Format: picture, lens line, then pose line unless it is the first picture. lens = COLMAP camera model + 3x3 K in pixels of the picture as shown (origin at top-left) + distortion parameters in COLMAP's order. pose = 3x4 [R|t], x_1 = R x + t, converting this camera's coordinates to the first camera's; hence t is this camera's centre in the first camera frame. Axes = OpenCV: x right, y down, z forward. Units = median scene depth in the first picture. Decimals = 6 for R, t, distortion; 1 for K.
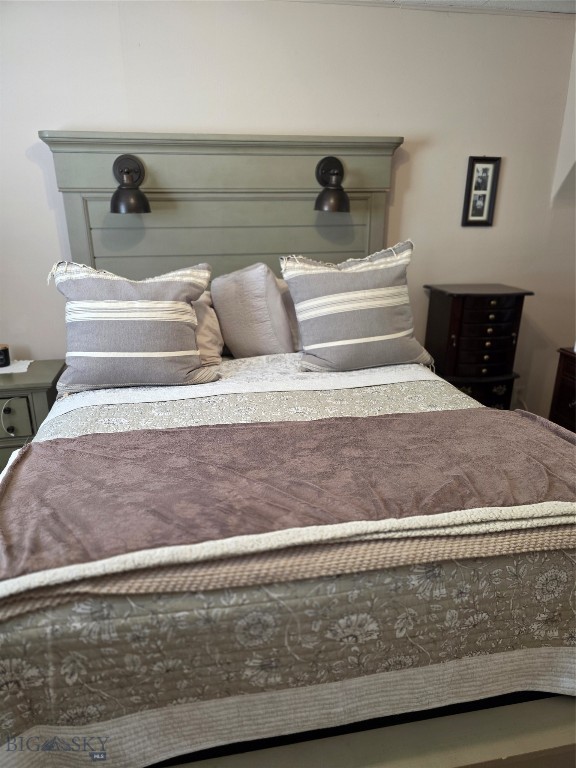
lens RADIAL K [[513.0, 0, 286.3], [0, 513.0, 388.7], [0, 0, 1]] dist [0.047115, -0.037216]
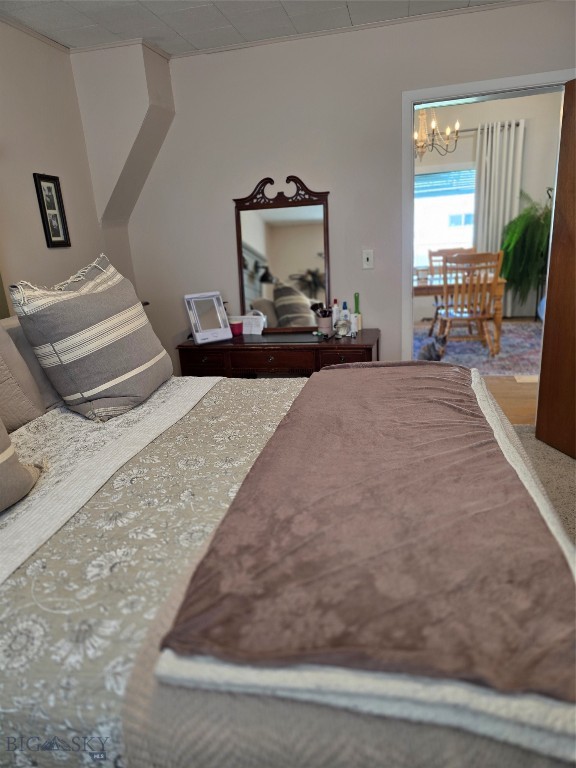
lens RADIAL K [[513.0, 0, 289.7], [0, 513.0, 384.1], [0, 0, 1]] dist [0.047115, -0.037216]
pose [[0.383729, -0.279064, 0.880270, -0.403299], [0.348547, 0.926506, 0.141783, -0.074669], [-0.855142, 0.252409, 0.452794, 0.295811]]
